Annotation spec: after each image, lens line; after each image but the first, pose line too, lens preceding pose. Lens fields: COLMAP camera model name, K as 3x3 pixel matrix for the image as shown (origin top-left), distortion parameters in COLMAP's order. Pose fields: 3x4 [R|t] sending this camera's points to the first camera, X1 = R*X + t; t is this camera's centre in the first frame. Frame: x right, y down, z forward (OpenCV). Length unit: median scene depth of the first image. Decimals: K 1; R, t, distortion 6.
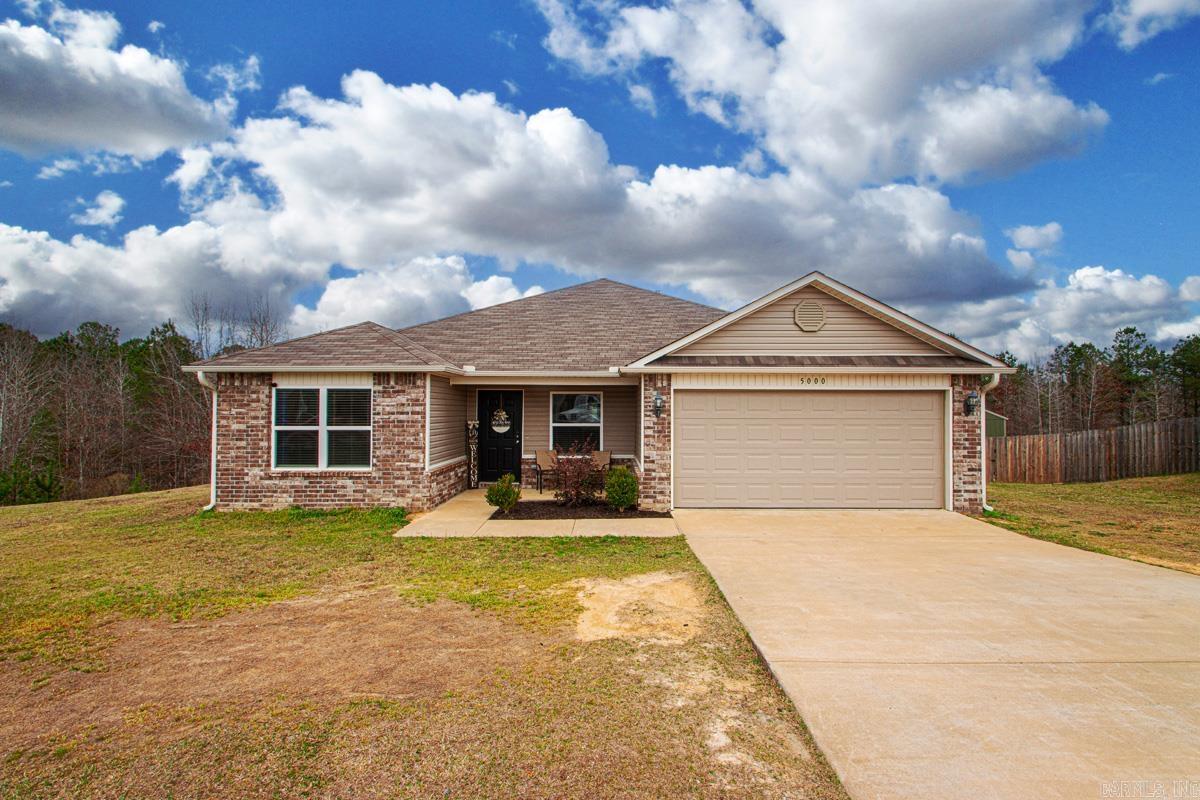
lens RADIAL K [[567.8, 0, 600.0], [0, 567.8, 400.0], [0, 0, 1]] dist [0.020377, -0.016611]
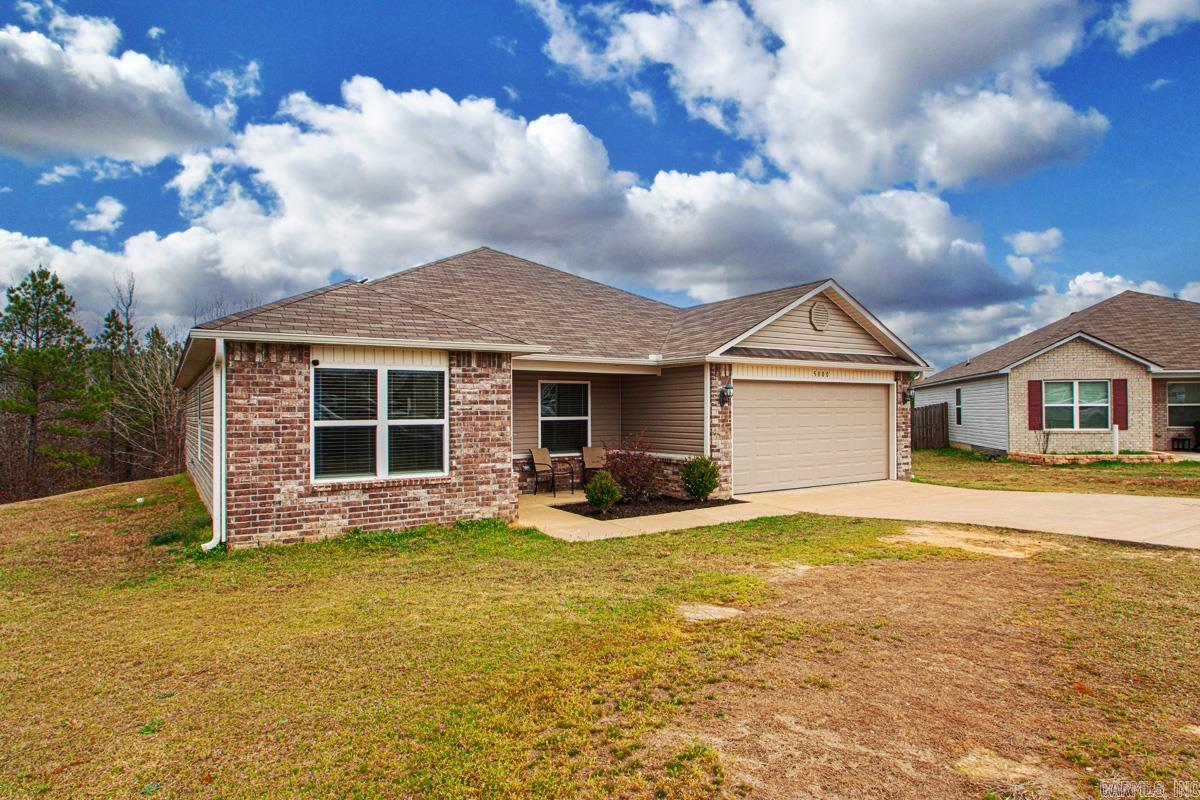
lens RADIAL K [[731.9, 0, 599.9], [0, 731.9, 385.7], [0, 0, 1]] dist [-0.003764, -0.000606]
pose [[0.821346, 0.013214, 0.570277, -0.808251], [-0.007918, 0.999899, -0.011765, 0.010357], [-0.570375, 0.005148, 0.821368, 0.052623]]
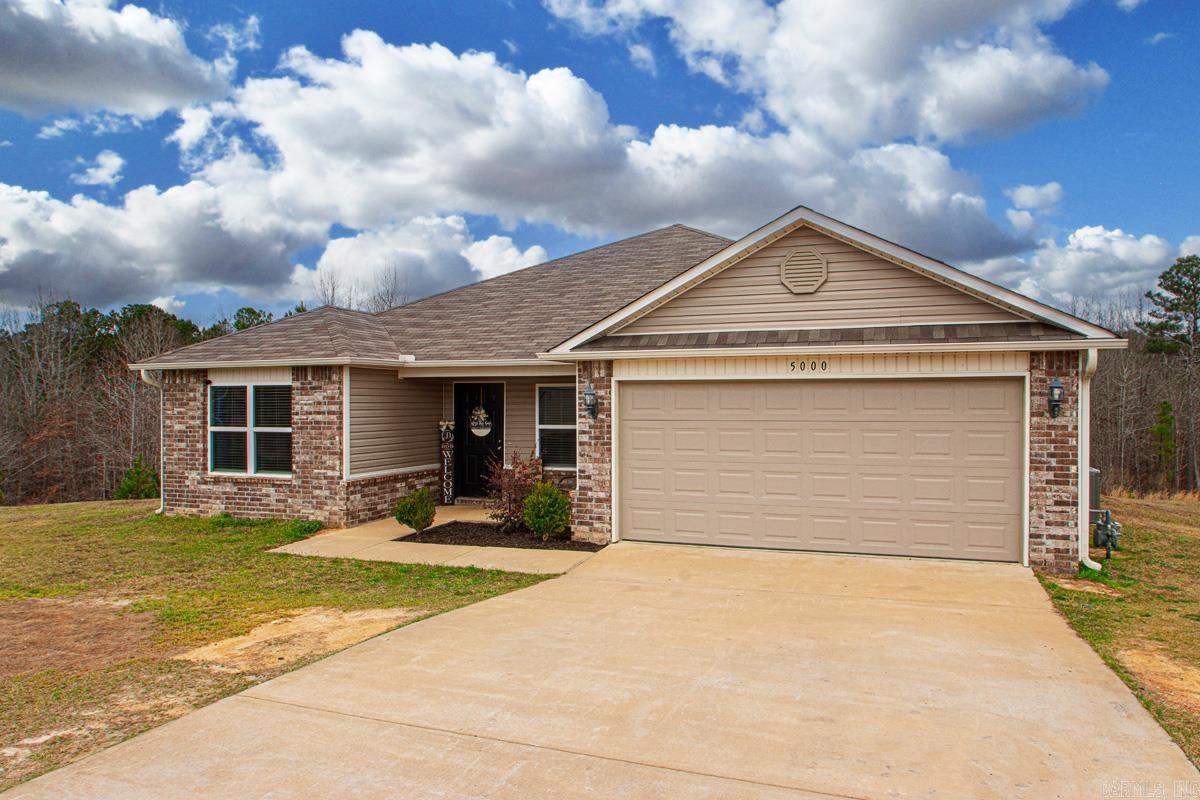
lens RADIAL K [[794.0, 0, 579.2], [0, 794.0, 416.4], [0, 0, 1]] dist [-0.027408, -0.001424]
pose [[0.938178, 0.001557, -0.346150, 0.438850], [0.010684, 0.999383, 0.033453, -0.007673], [0.345988, -0.035083, 0.937583, 0.009691]]
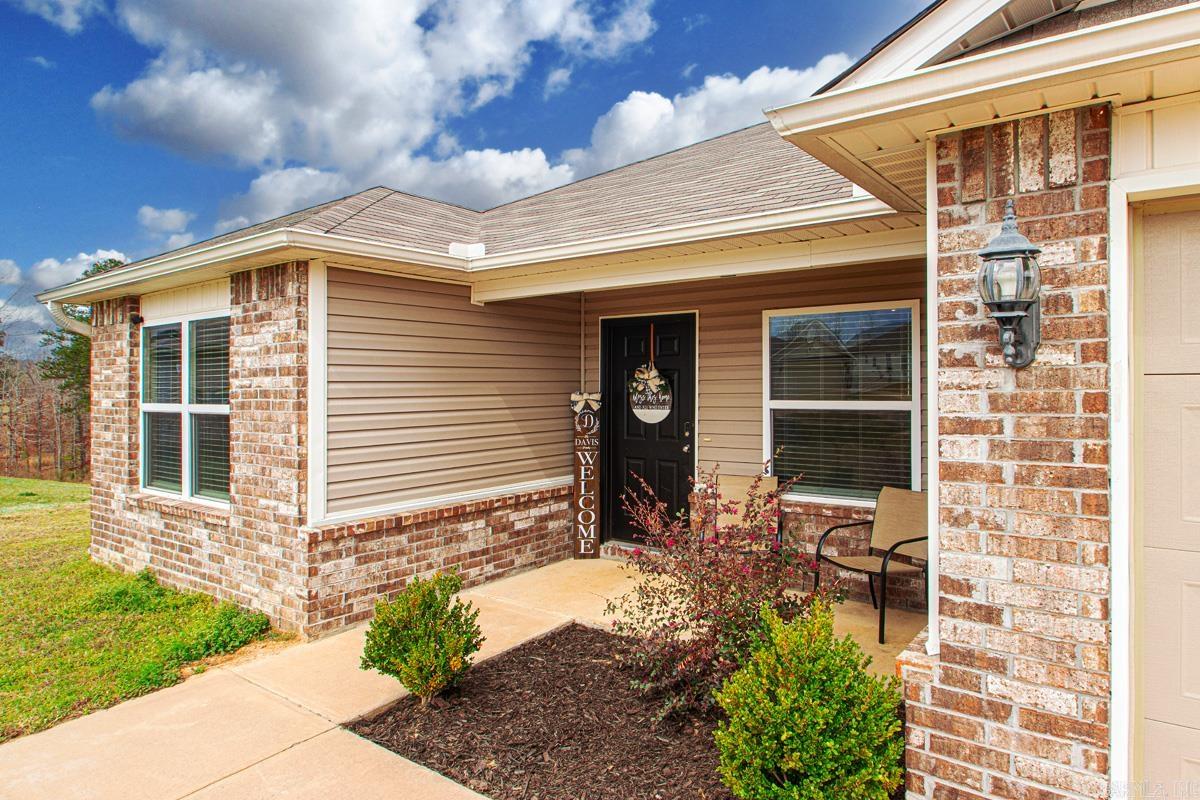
lens RADIAL K [[731.9, 0, 599.9], [0, 731.9, 385.7], [0, 0, 1]] dist [-0.003764, -0.000606]
pose [[0.809957, -0.007186, -0.586445, 0.127292], [0.019954, 0.999684, 0.015309, 0.029253], [0.586150, -0.024101, 0.809844, 0.729552]]
